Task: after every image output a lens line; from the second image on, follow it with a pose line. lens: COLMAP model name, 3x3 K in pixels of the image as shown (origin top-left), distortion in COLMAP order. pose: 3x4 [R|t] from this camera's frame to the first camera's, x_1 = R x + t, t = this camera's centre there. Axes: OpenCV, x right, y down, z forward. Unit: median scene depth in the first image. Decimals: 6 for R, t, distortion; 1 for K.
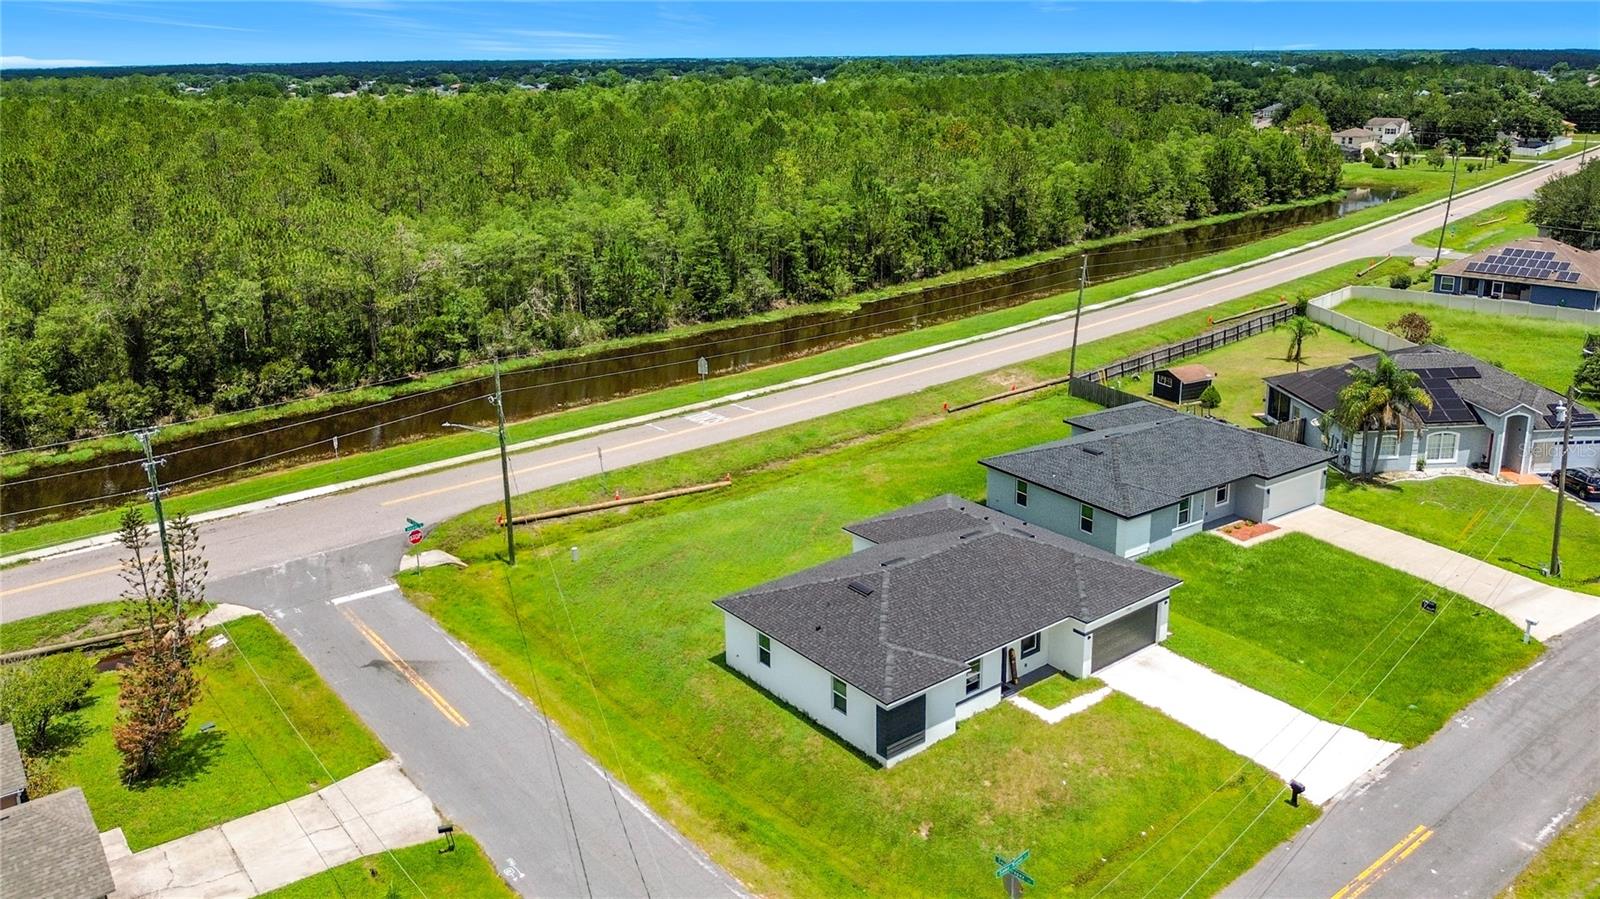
lens RADIAL K [[1182.8, 0, 800.0], [0, 1182.8, 449.5], [0, 0, 1]] dist [0.050470, -0.092899]
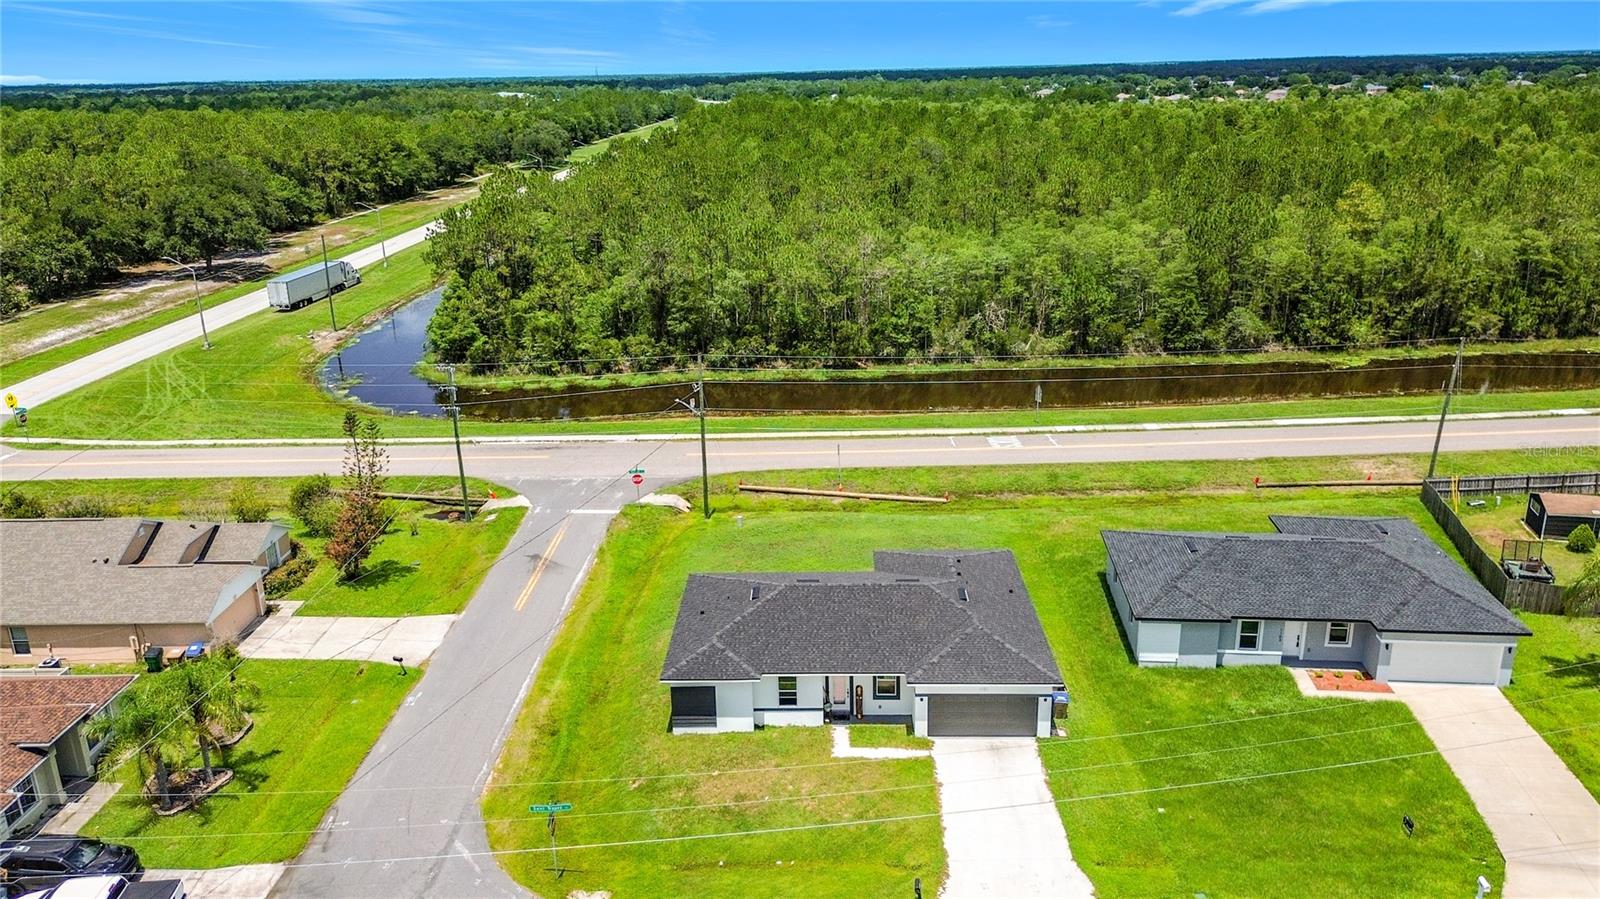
lens RADIAL K [[1148.4, 0, 800.0], [0, 1148.4, 449.5], [0, 0, 1]] dist [0.074962, -0.084694]
pose [[0.765952, 0.195008, -0.612609, 0.390464], [-0.189131, 0.979069, 0.075189, -0.059056], [0.614449, 0.058273, 0.786802, 0.066574]]
